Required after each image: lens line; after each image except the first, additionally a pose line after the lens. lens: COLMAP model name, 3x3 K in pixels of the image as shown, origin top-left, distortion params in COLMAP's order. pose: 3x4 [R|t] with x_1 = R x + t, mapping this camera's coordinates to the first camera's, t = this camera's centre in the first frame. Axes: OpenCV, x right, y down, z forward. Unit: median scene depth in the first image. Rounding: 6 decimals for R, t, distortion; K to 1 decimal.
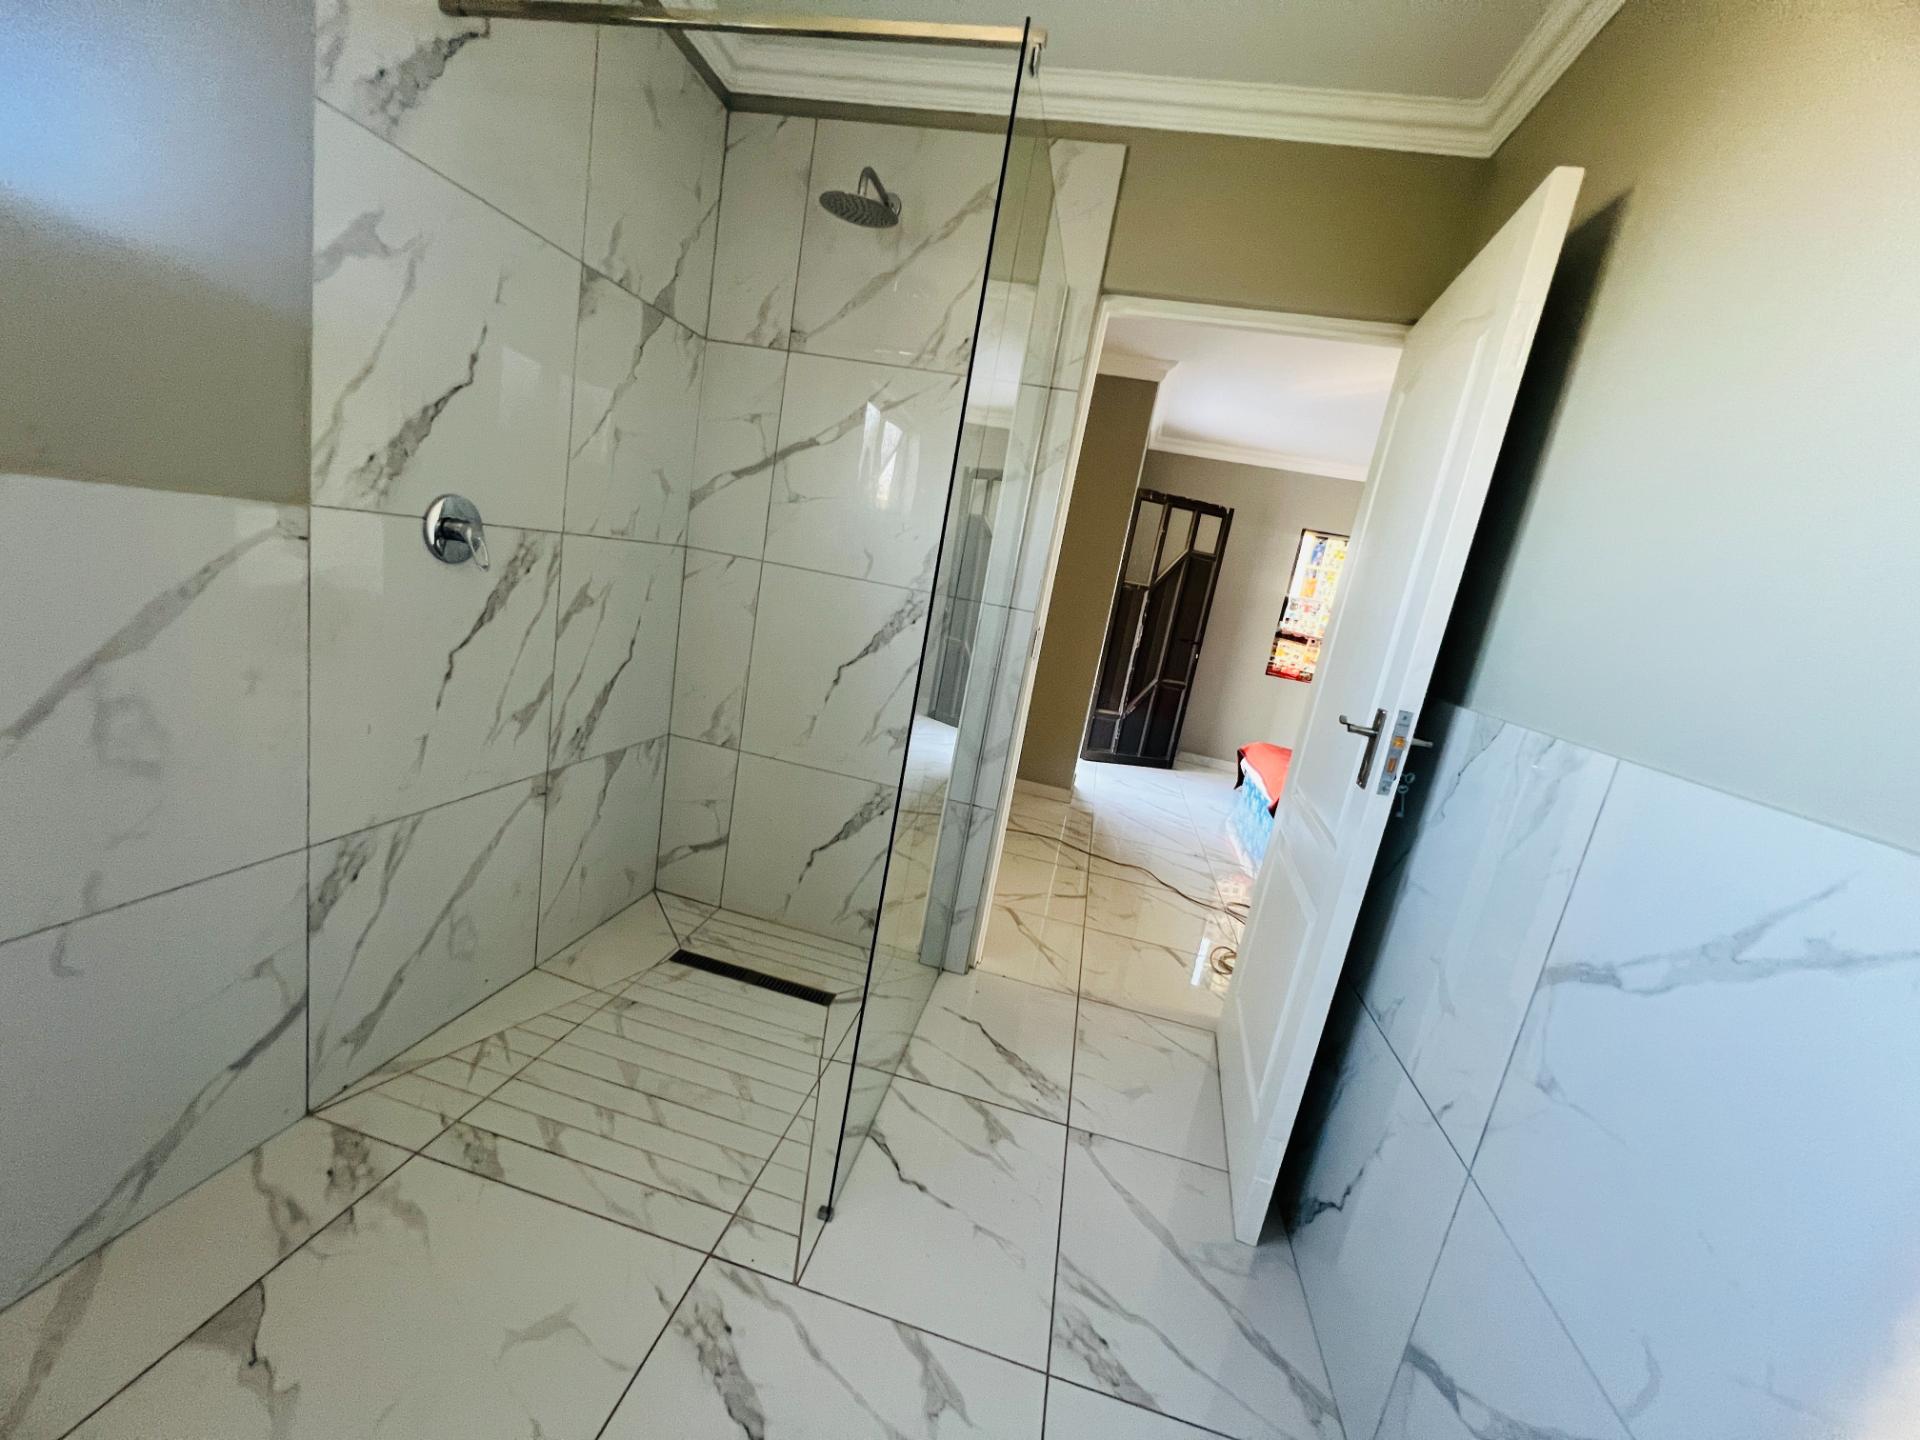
lens RADIAL K [[768.8, 0, 947.8], [0, 768.8, 725.5], [0, 0, 1]] dist [-0.004387, 0.000986]
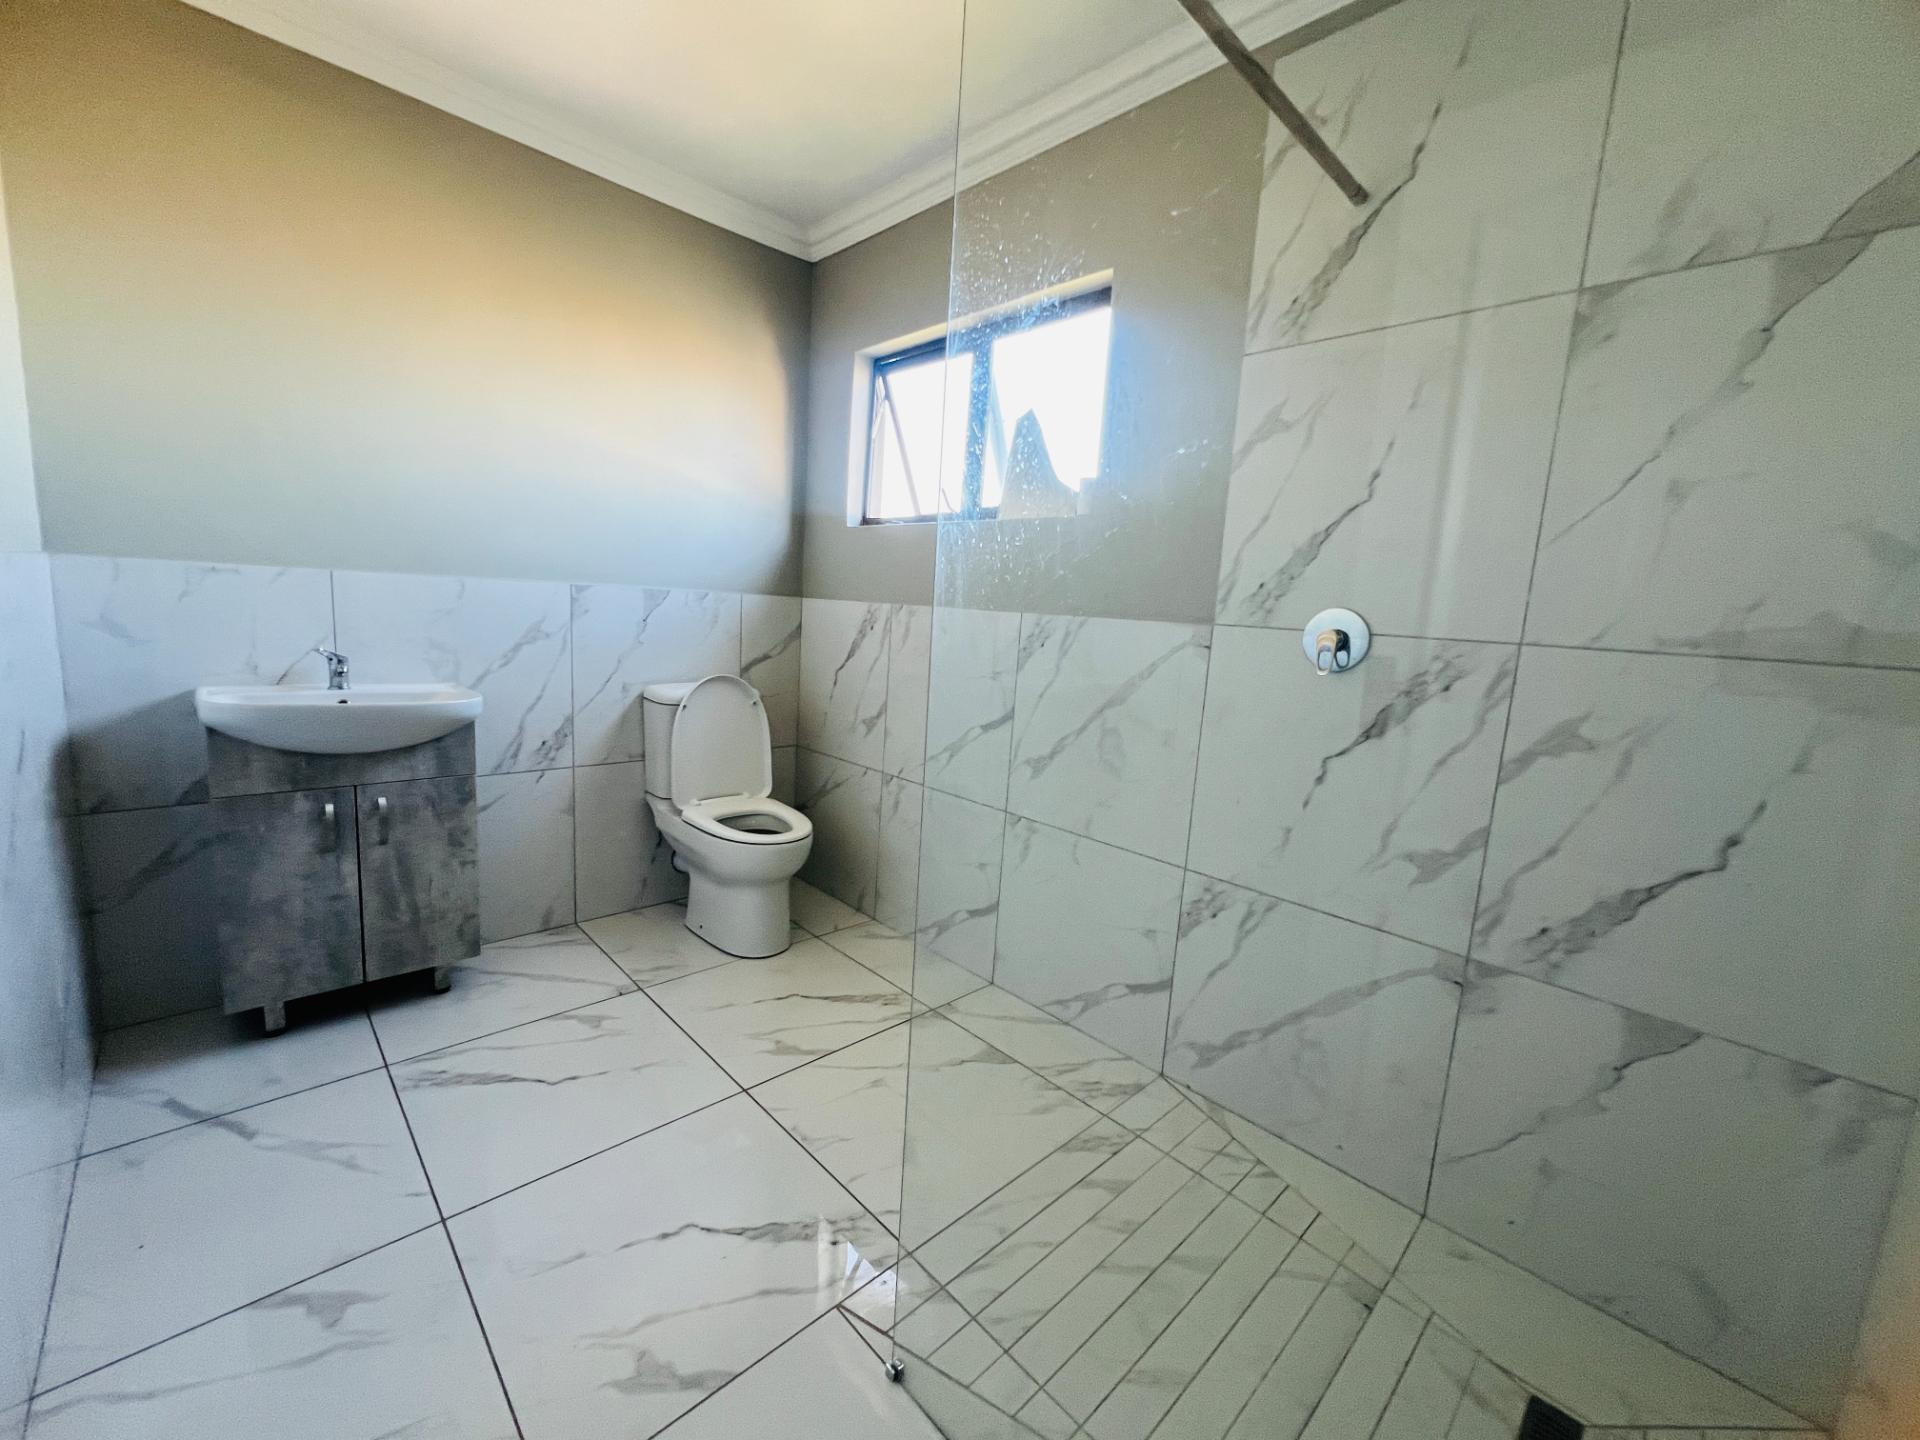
lens RADIAL K [[768.8, 0, 954.6], [0, 768.8, 714.2], [0, 0, 1]] dist [-0.004387, 0.000986]
pose [[-0.543136, -0.080382, -0.835788, 0.473878], [-0.315991, 0.941795, 0.114770, -0.108751], [0.777916, 0.326437, -0.536923, 1.115534]]
